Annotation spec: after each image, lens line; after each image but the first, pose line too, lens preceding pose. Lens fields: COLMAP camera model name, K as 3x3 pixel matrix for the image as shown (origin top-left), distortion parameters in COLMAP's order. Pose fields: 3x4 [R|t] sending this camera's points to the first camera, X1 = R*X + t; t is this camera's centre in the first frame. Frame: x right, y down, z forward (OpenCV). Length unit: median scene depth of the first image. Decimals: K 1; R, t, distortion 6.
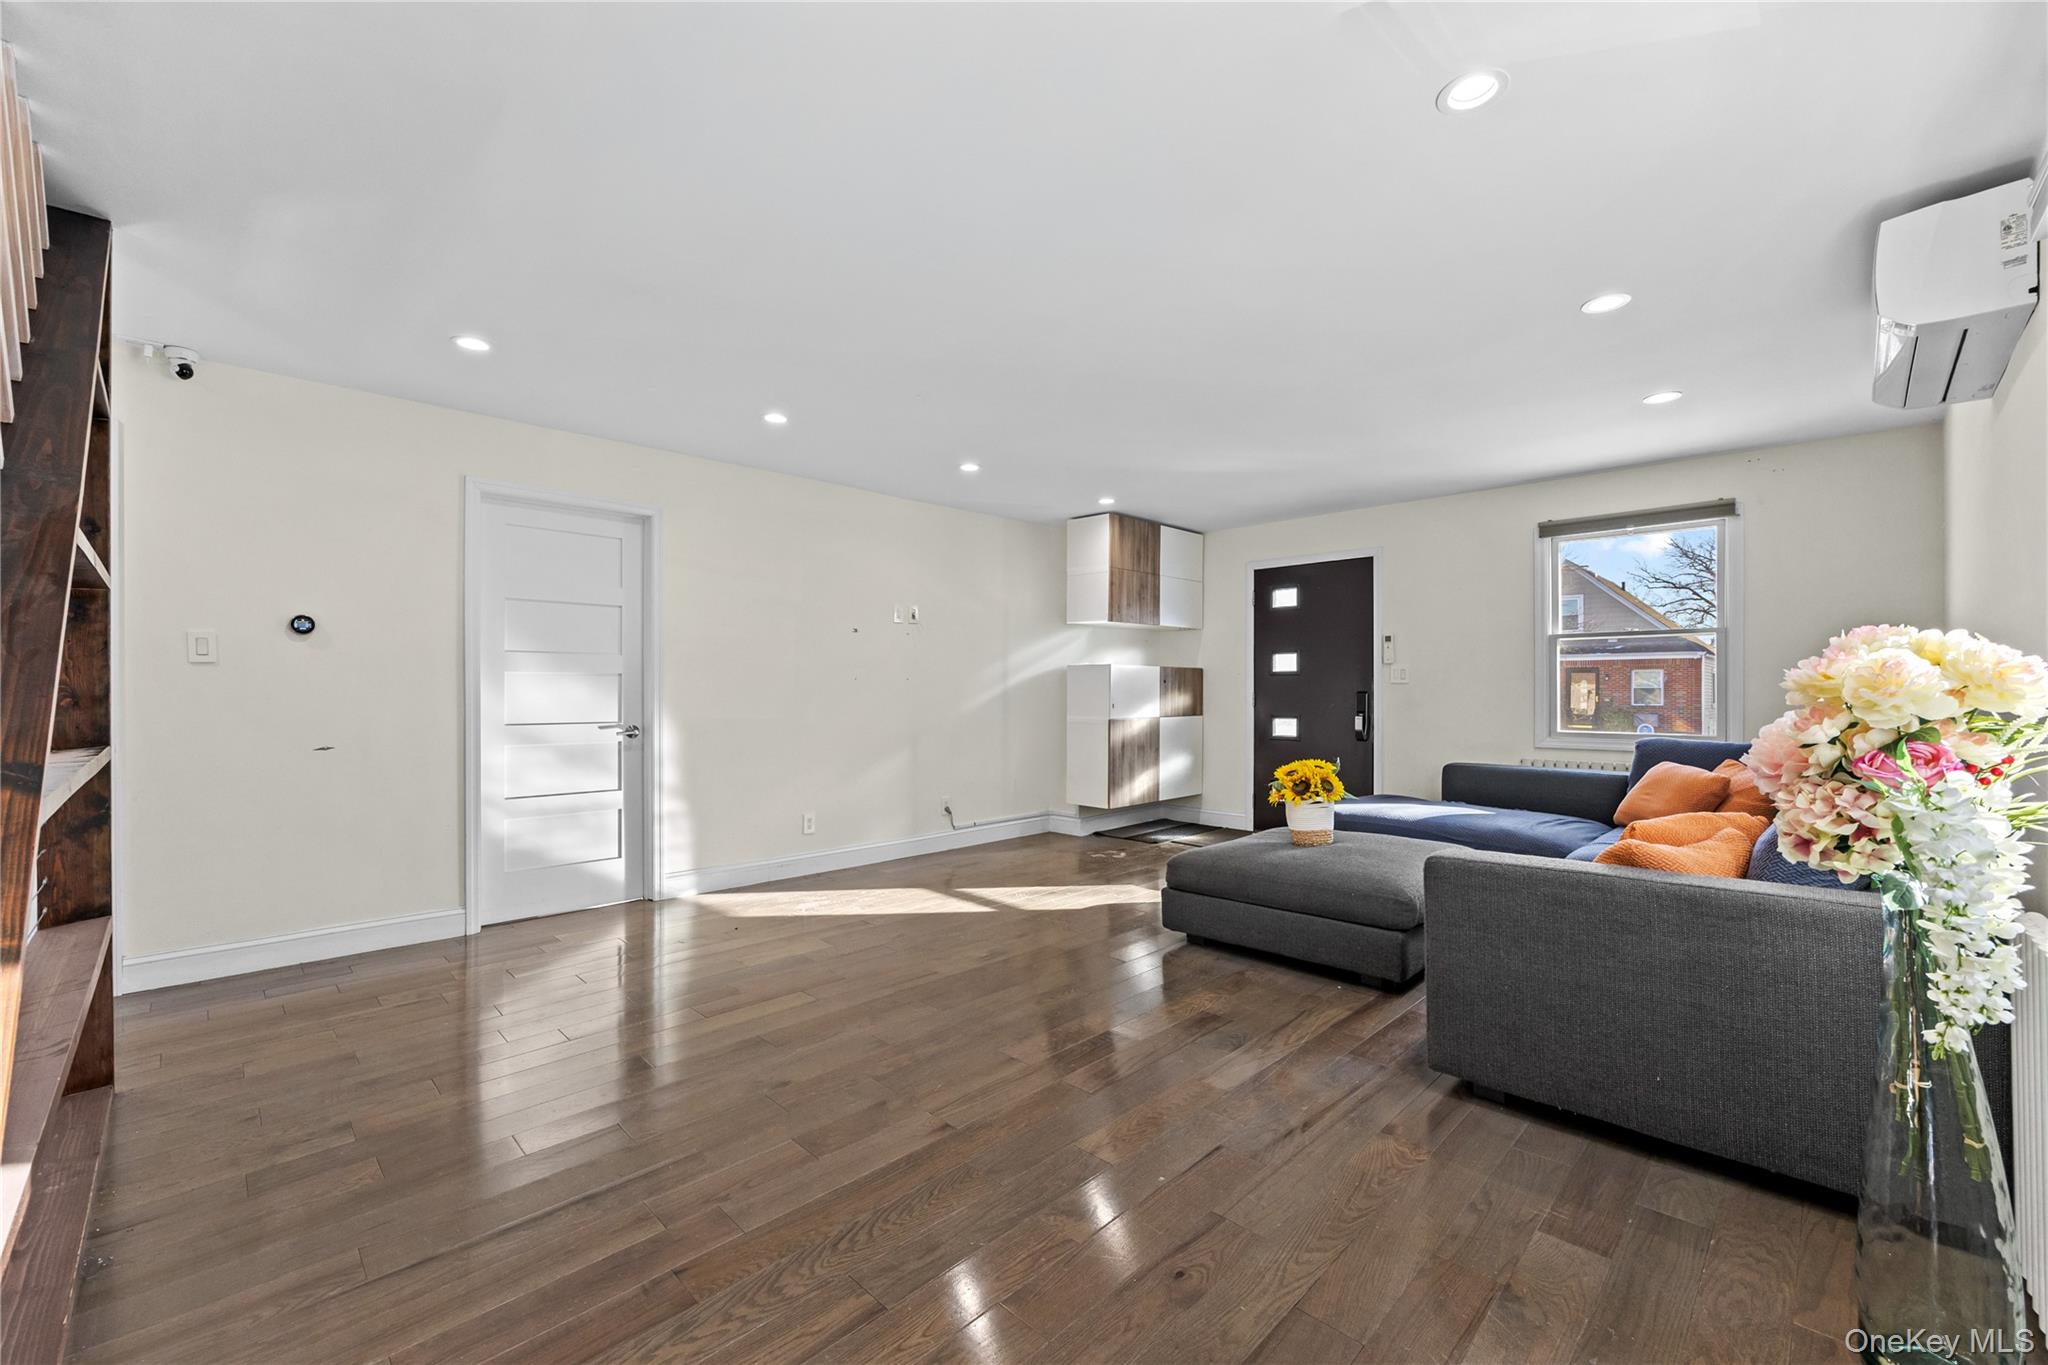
lens RADIAL K [[837.9, 0, 1031.8], [0, 837.9, 688.9], [0, 0, 1]] dist [0.001229, 0.000081]
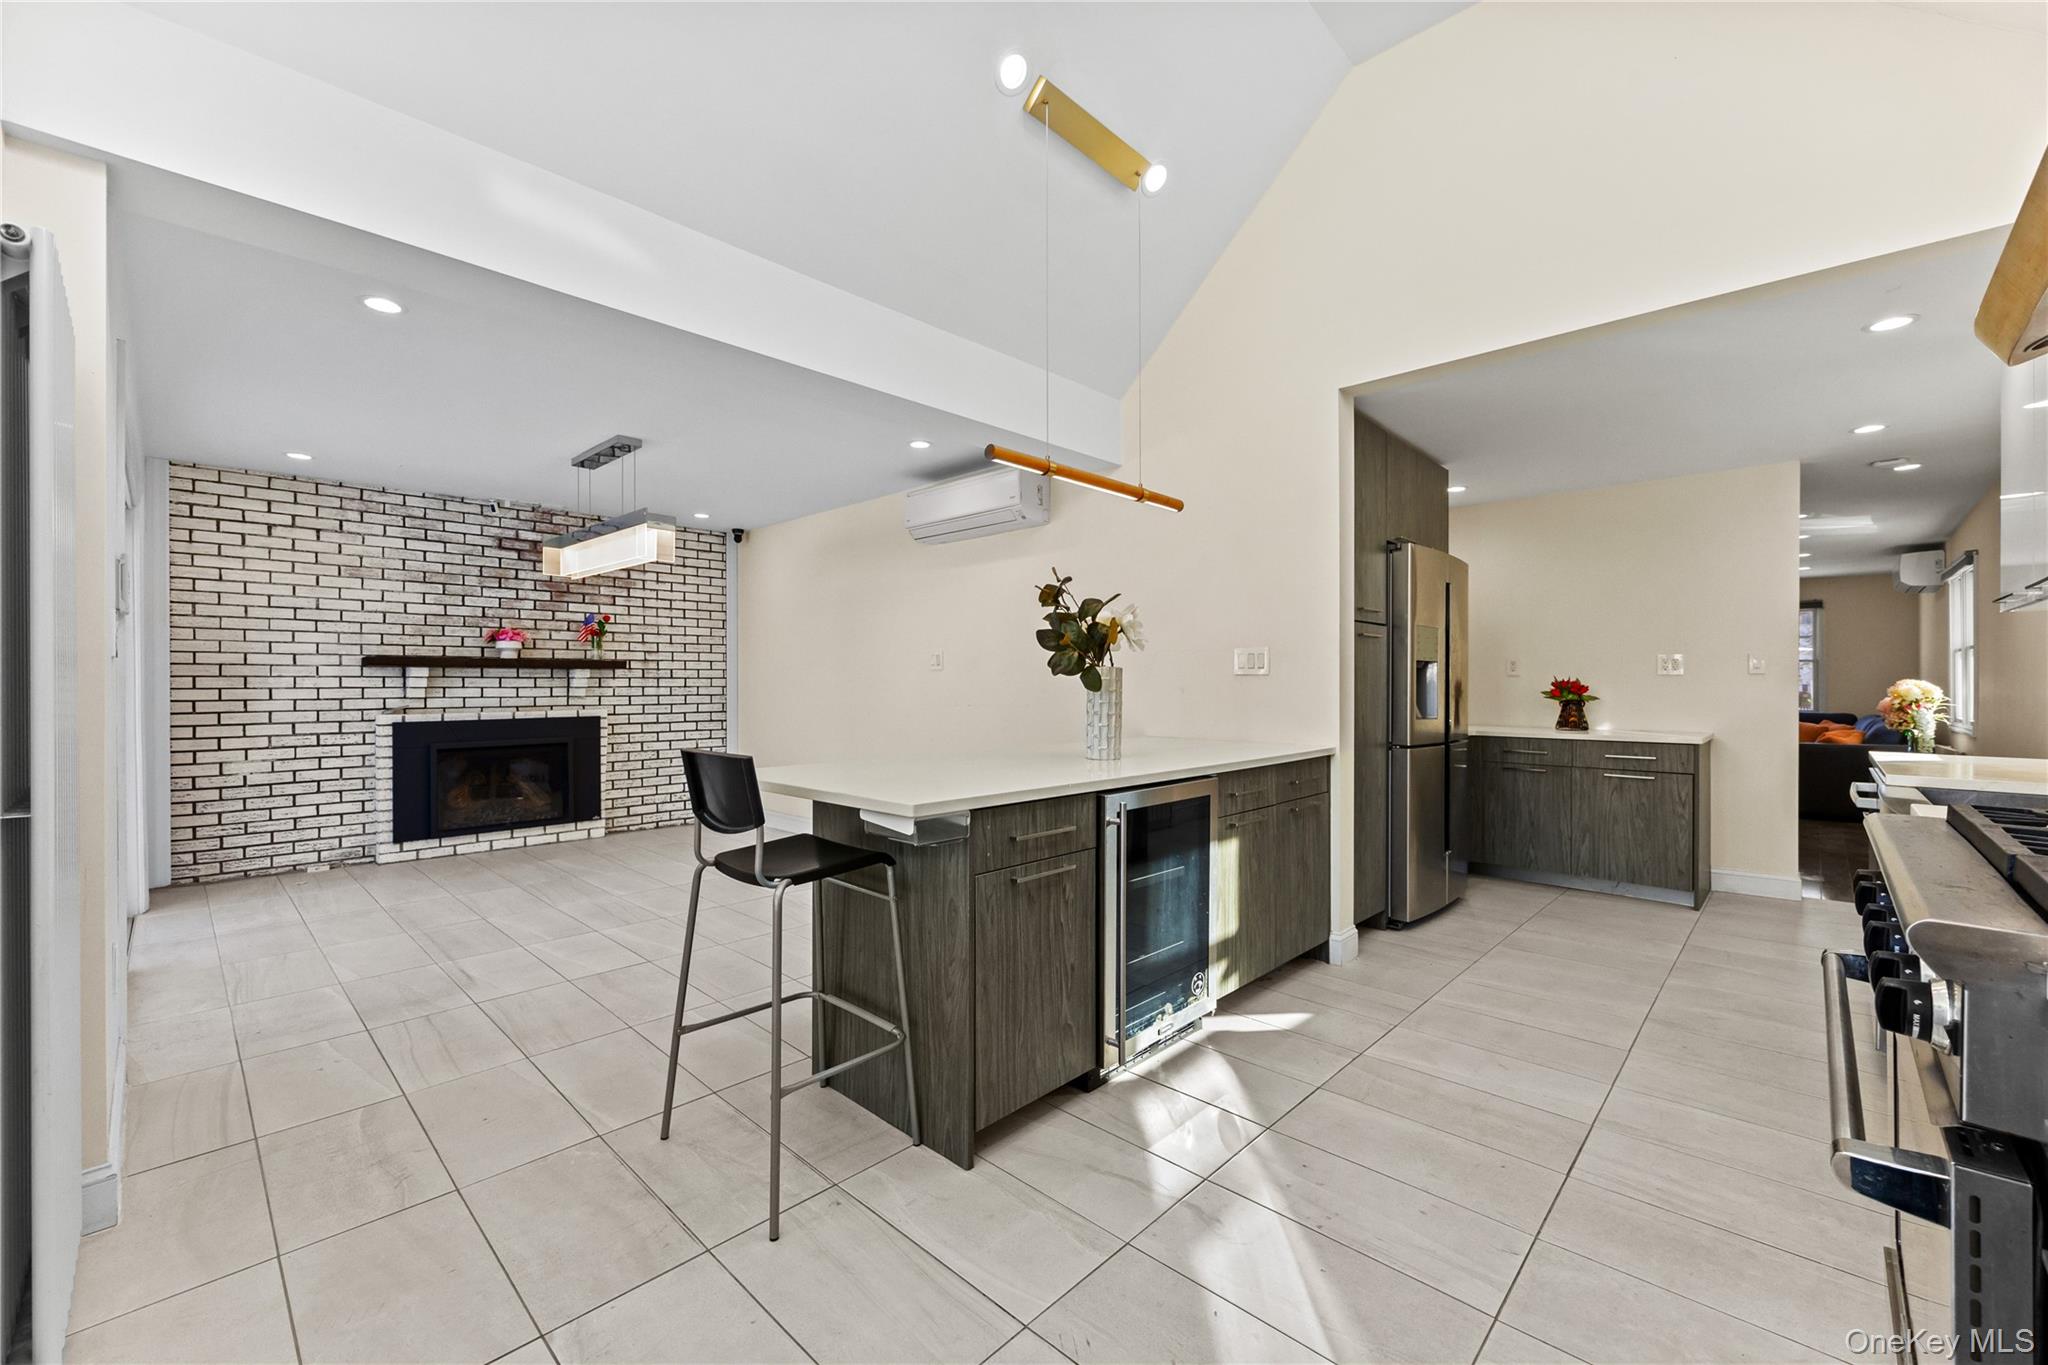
lens RADIAL K [[837.9, 0, 1023.6], [0, 837.9, 682.1], [0, 0, 1]] dist [0.001229, 0.000081]
pose [[0.999523, -0.001495, 0.030847, -3.979090], [0.001703, 0.999976, -0.006706, -0.033735], [-0.030836, 0.006756, 0.999502, -3.458003]]
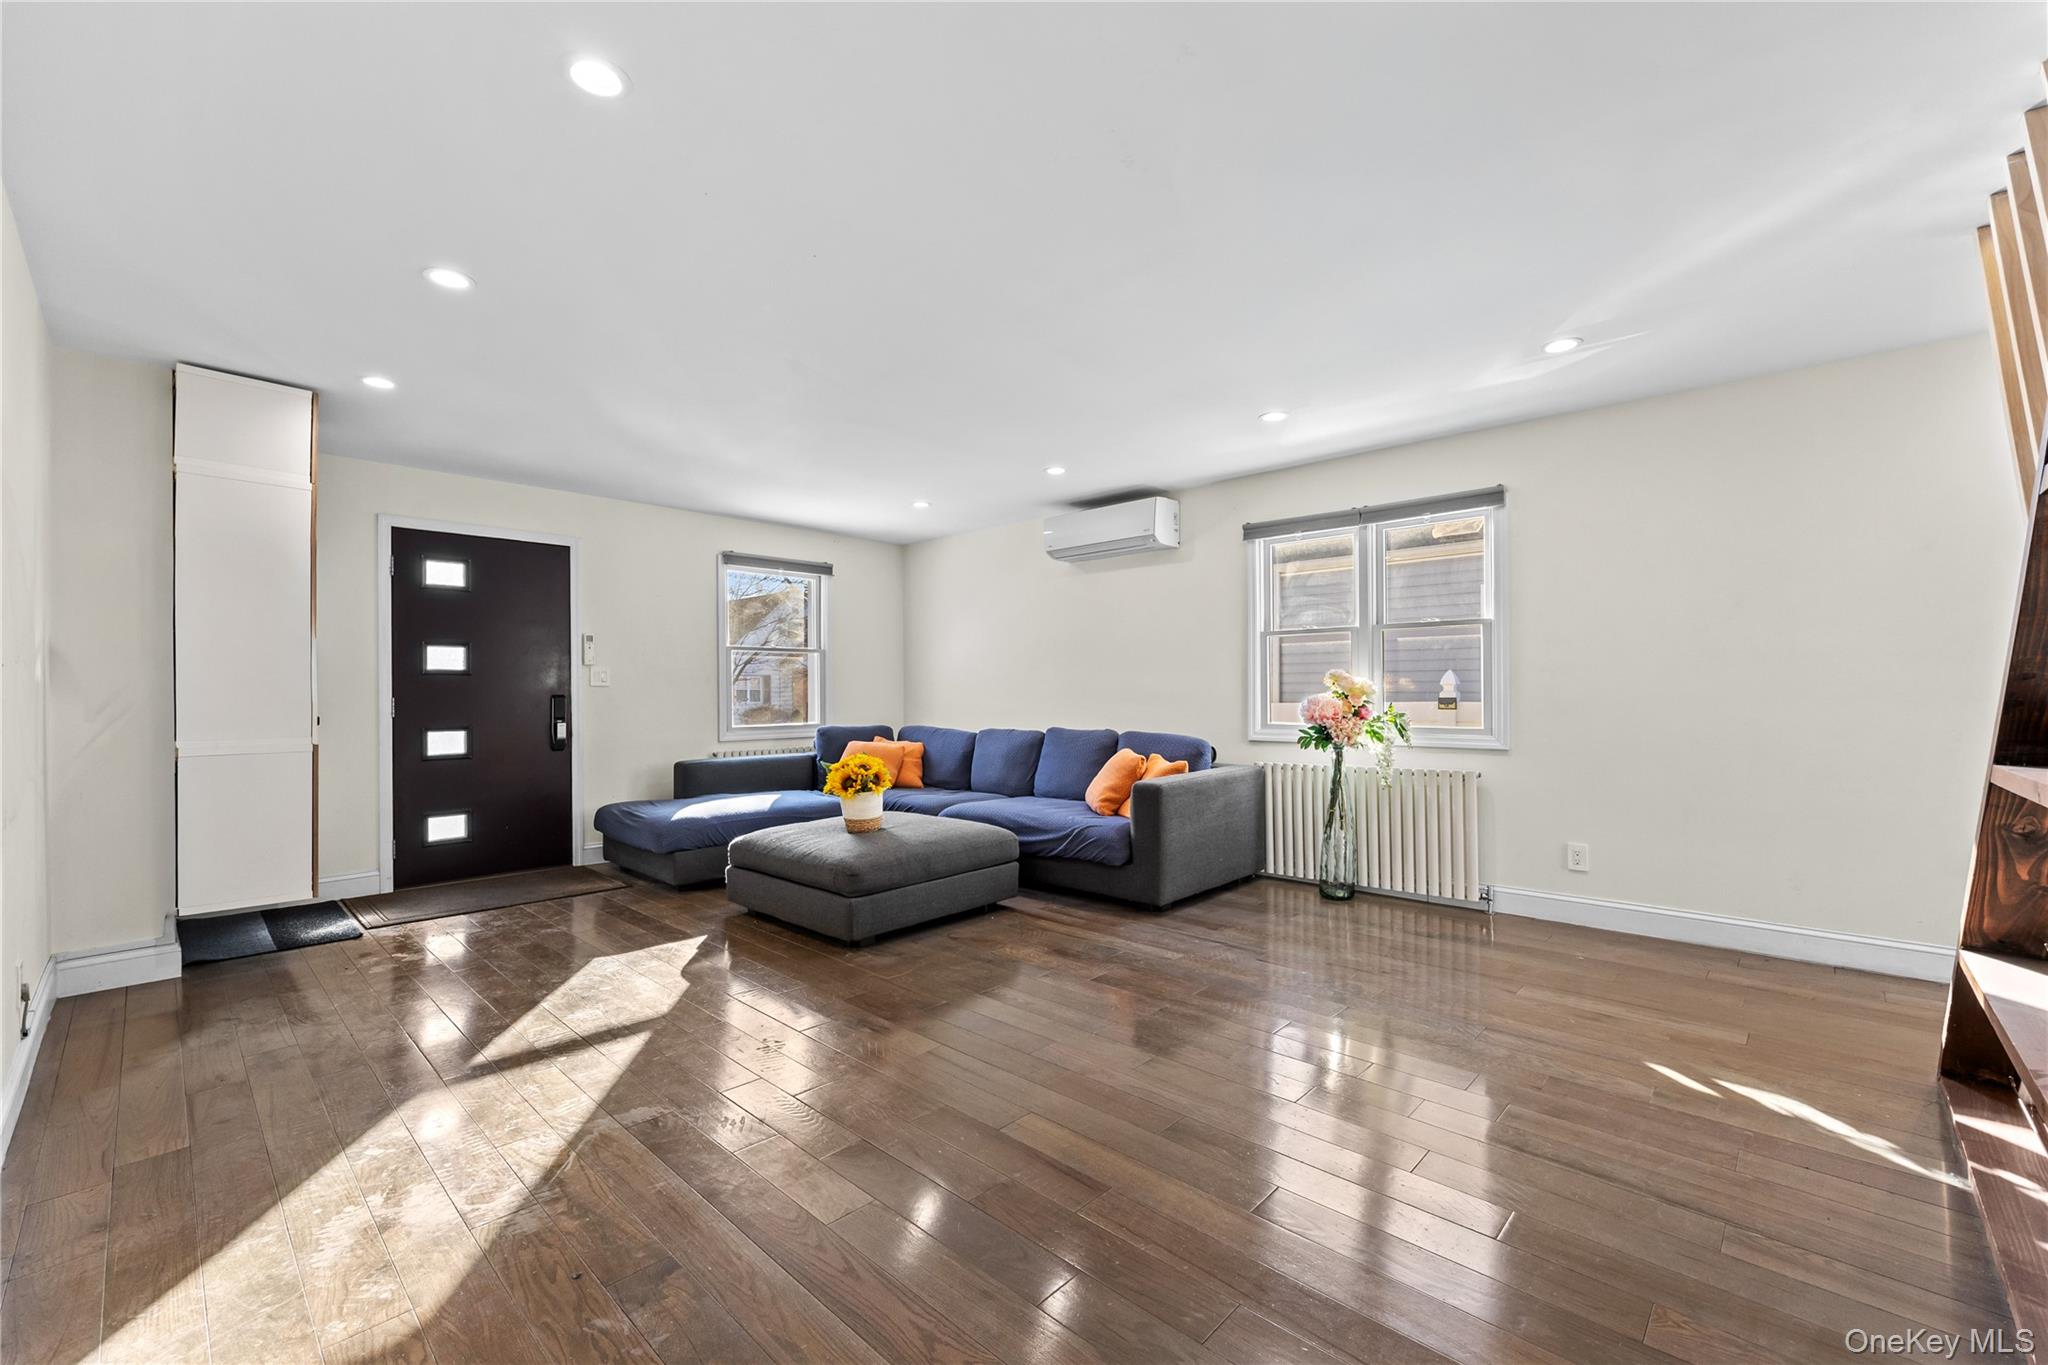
lens RADIAL K [[837.9, 0, 1032.6], [0, 837.9, 687.3], [0, 0, 1]] dist [0.001229, 0.000081]
pose [[-0.021119, 0.005033, 0.999764, -0.675301], [0.003675, 0.999981, -0.004957, 0.001371], [-0.999770, 0.003569, -0.021137, 0.686545]]
